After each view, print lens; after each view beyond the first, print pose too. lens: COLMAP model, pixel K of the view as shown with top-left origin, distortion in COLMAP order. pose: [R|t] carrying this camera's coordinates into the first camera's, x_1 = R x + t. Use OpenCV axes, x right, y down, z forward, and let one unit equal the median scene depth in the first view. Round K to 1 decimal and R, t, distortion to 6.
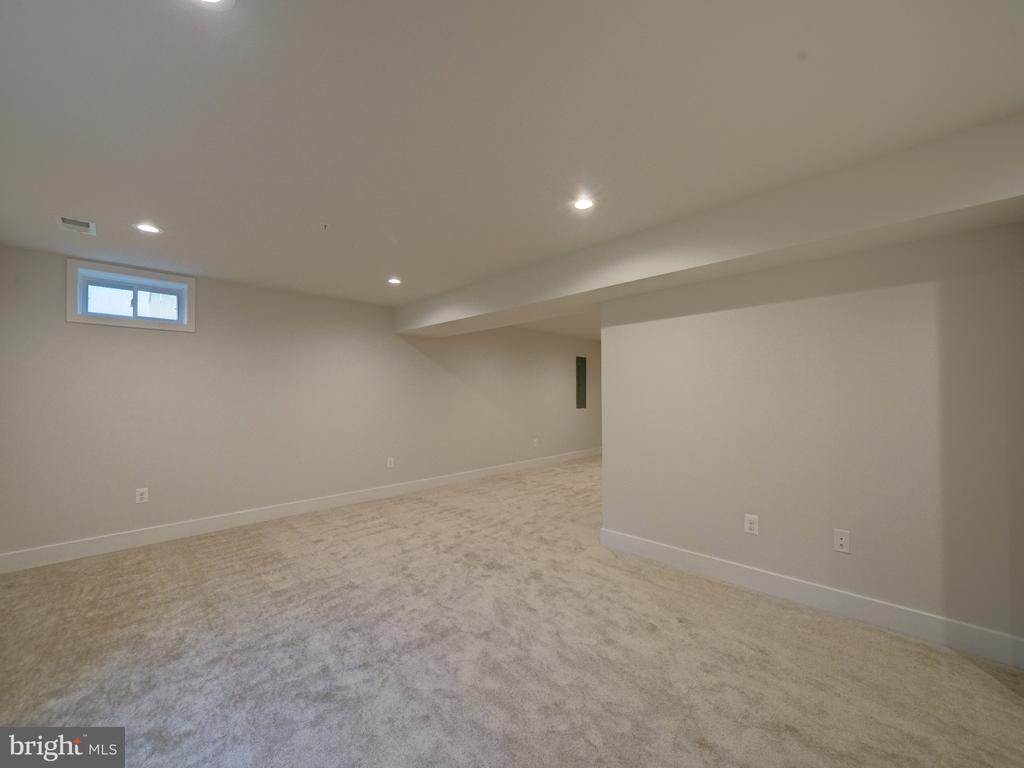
lens RADIAL K [[412.5, 0, 512.0], [0, 412.5, 384.0], [0, 0, 1]] dist [-0.000871, -0.000176]
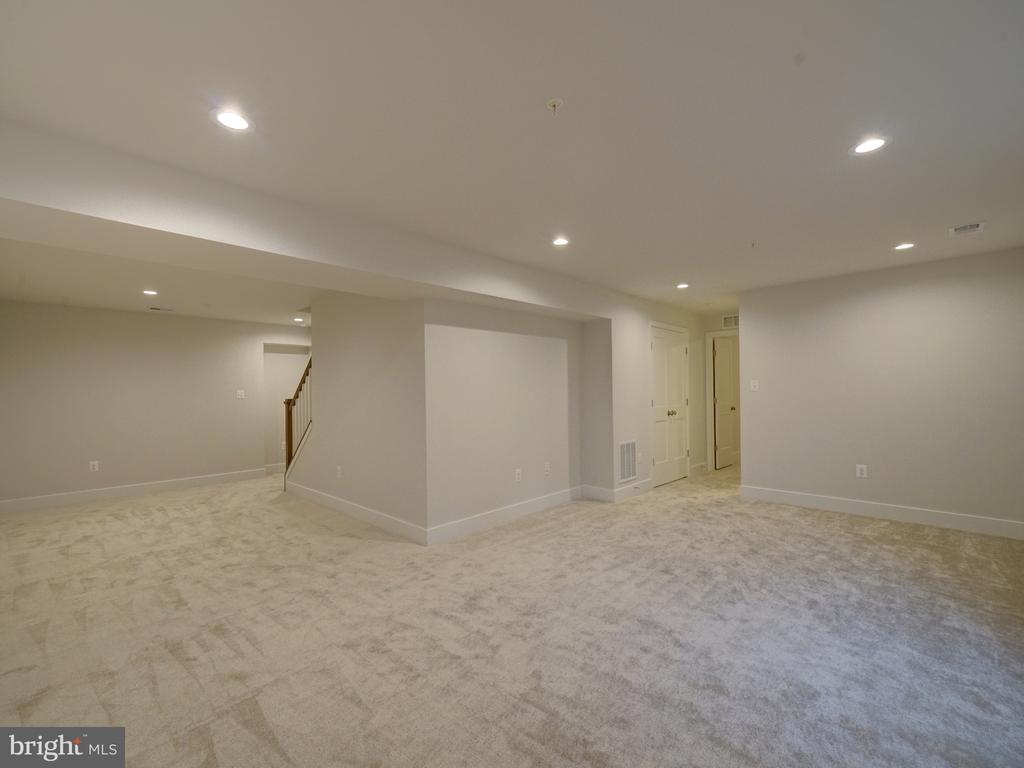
lens RADIAL K [[431.2, 0, 514.0], [0, 431.2, 388.5], [0, 0, 1]] dist [0.000966, 0.000127]
pose [[-0.007069, 0.012454, 0.999897, -0.802697], [-0.005584, 0.999906, -0.012493, 0.027896], [-0.999959, -0.005672, -0.006999, 0.802556]]
